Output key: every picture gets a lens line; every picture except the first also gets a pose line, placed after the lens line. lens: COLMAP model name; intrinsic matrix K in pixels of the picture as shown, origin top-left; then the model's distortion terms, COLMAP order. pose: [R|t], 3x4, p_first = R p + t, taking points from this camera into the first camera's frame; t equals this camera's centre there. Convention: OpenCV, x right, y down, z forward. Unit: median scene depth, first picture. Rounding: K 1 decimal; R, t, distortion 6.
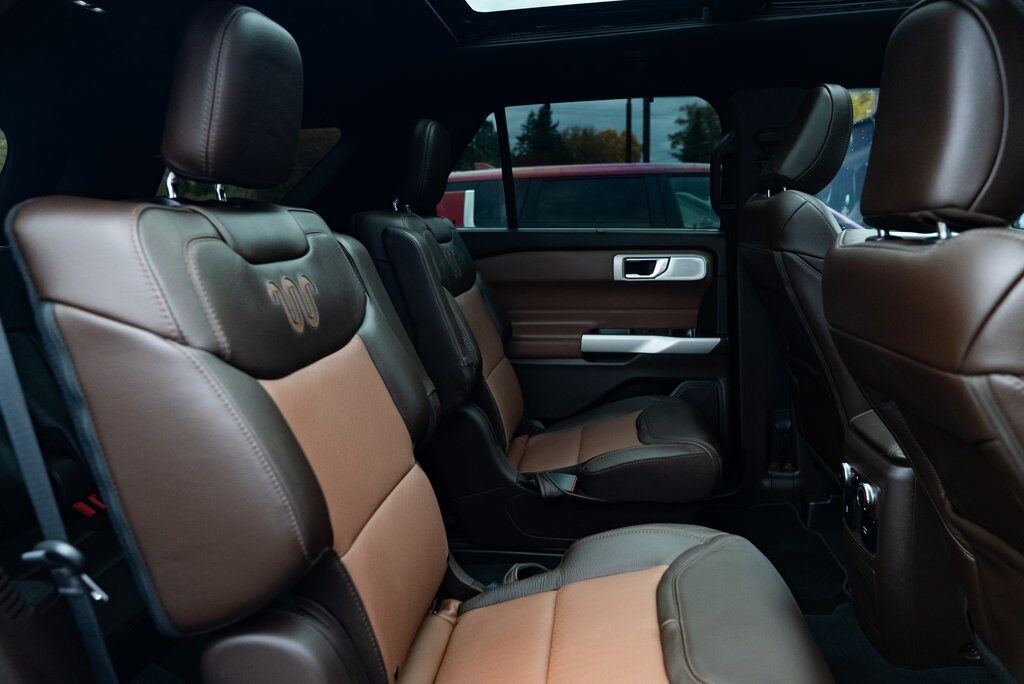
lens RADIAL K [[695.8, 0, 512.0], [0, 695.8, 342.0], [0, 0, 1]] dist [-0.033869, 0.022949]
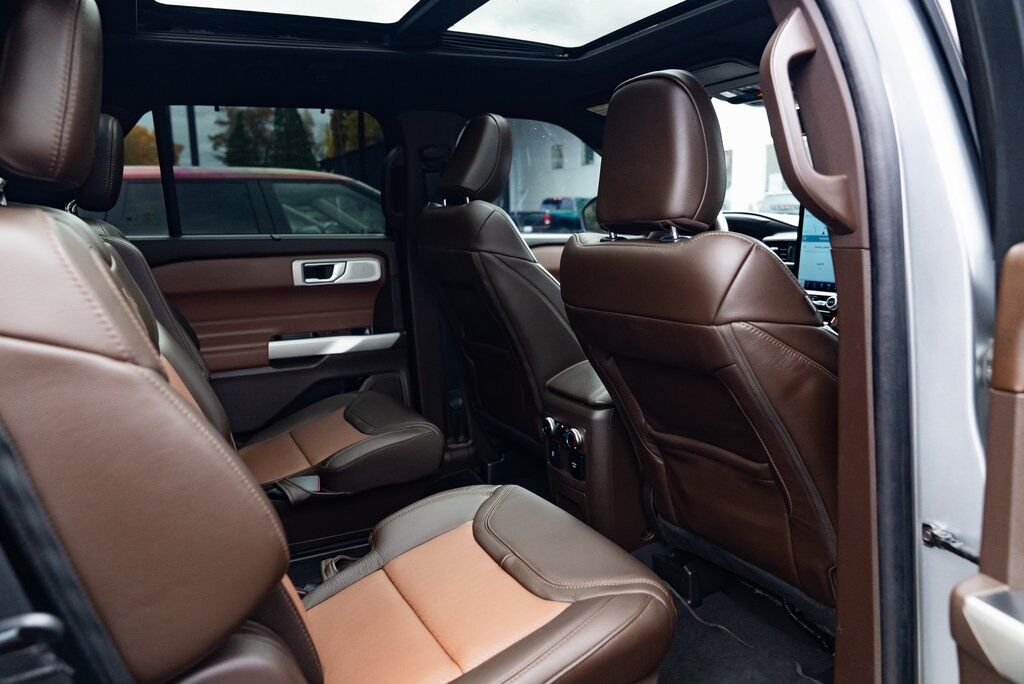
lens RADIAL K [[695.8, 0, 512.0], [0, 695.8, 342.0], [0, 0, 1]] dist [-0.033869, 0.022949]
pose [[0.817218, -0.096189, 0.568246, -0.198156], [0.100382, 0.994659, 0.024005, 0.000462], [-0.567520, 0.037425, 0.822509, -0.008878]]
